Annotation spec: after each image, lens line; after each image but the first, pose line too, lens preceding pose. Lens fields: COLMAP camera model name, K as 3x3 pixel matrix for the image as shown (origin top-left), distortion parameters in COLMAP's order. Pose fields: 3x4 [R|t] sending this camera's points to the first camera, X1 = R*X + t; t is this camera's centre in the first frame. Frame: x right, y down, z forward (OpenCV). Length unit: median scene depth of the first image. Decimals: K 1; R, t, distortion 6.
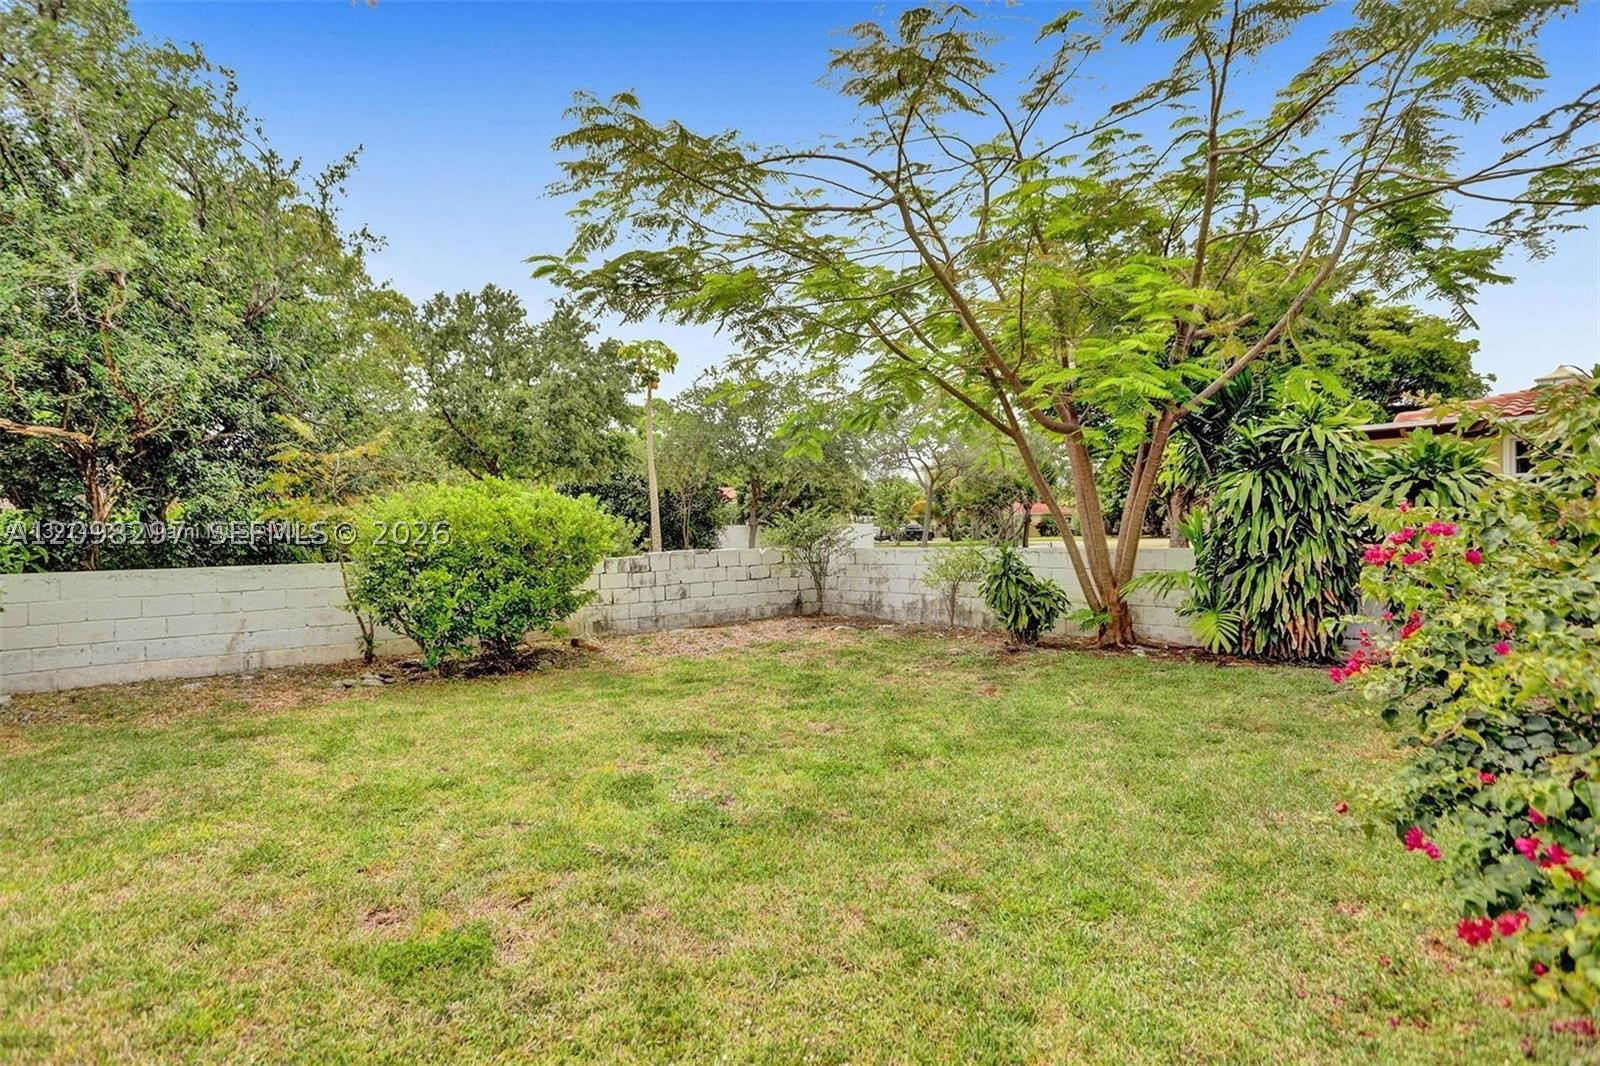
lens RADIAL K [[820.3, 0, 800.5], [0, 820.3, 540.5], [0, 0, 1]] dist [-0.054142, 0.024745]
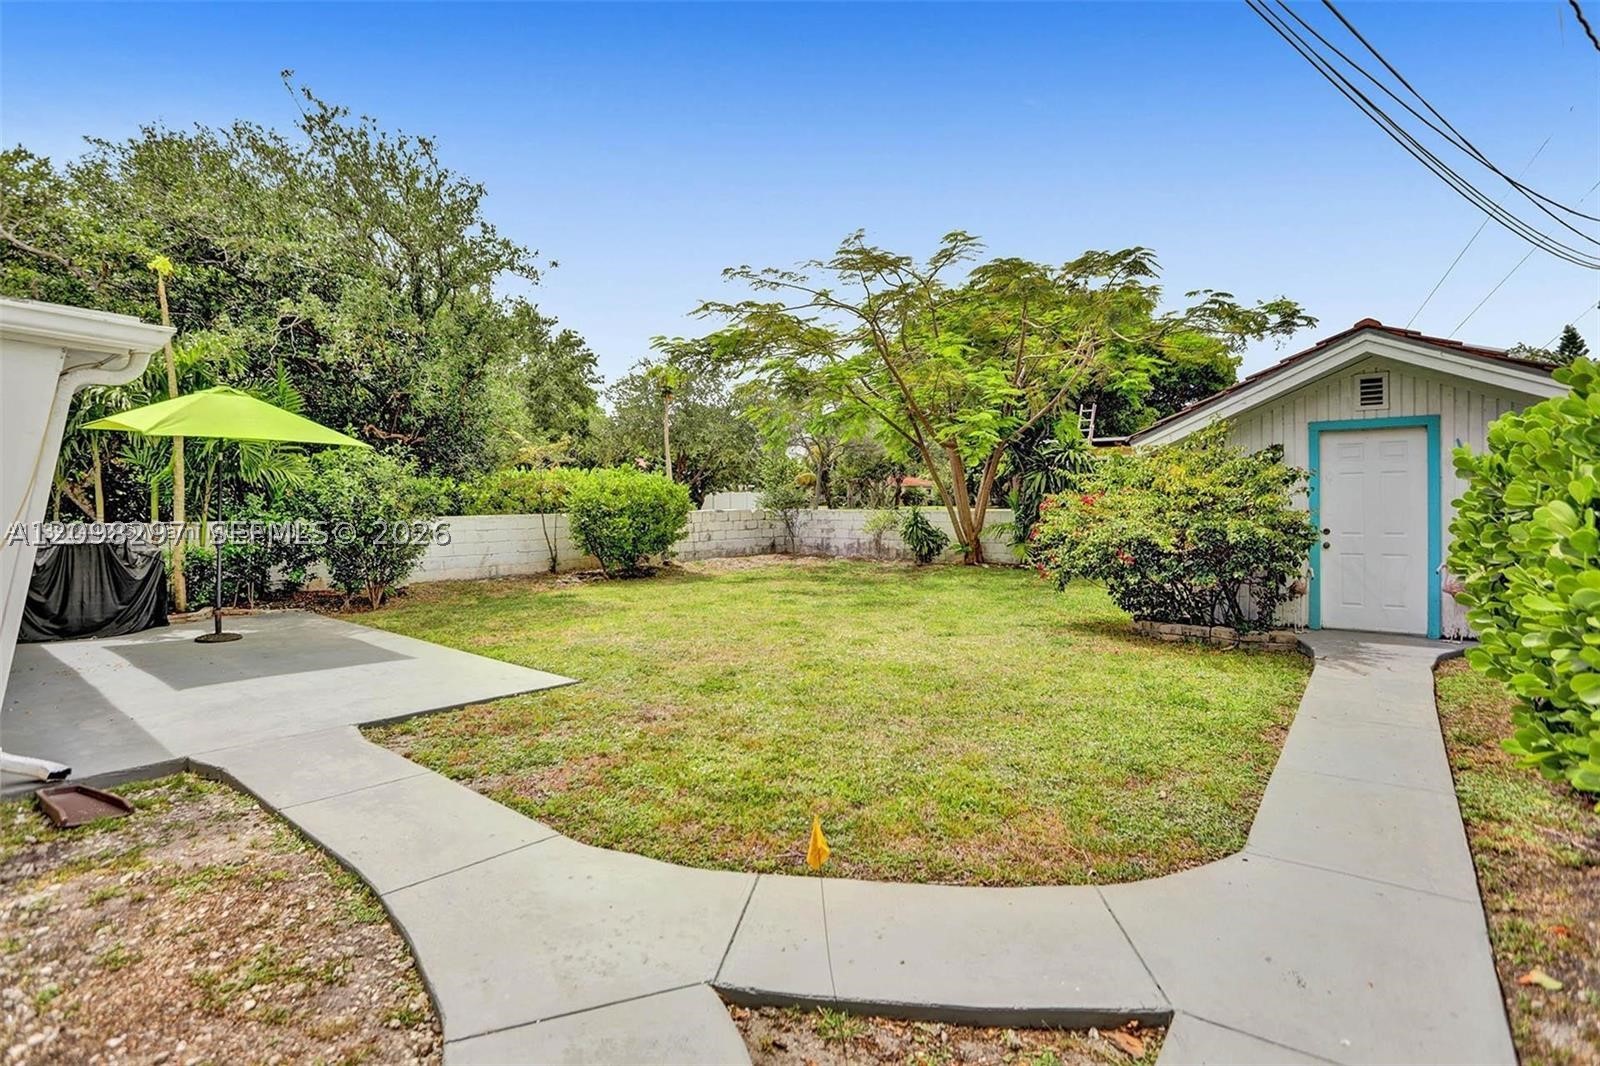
lens RADIAL K [[820.3, 0, 800.0], [0, 820.3, 522.2], [0, 0, 1]] dist [-0.054142, 0.024745]
pose [[0.985653, 0.009192, 0.168536, -0.296825], [-0.012074, 0.999798, 0.016081, 0.010787], [-0.168354, -0.017885, 0.985564, -0.718850]]
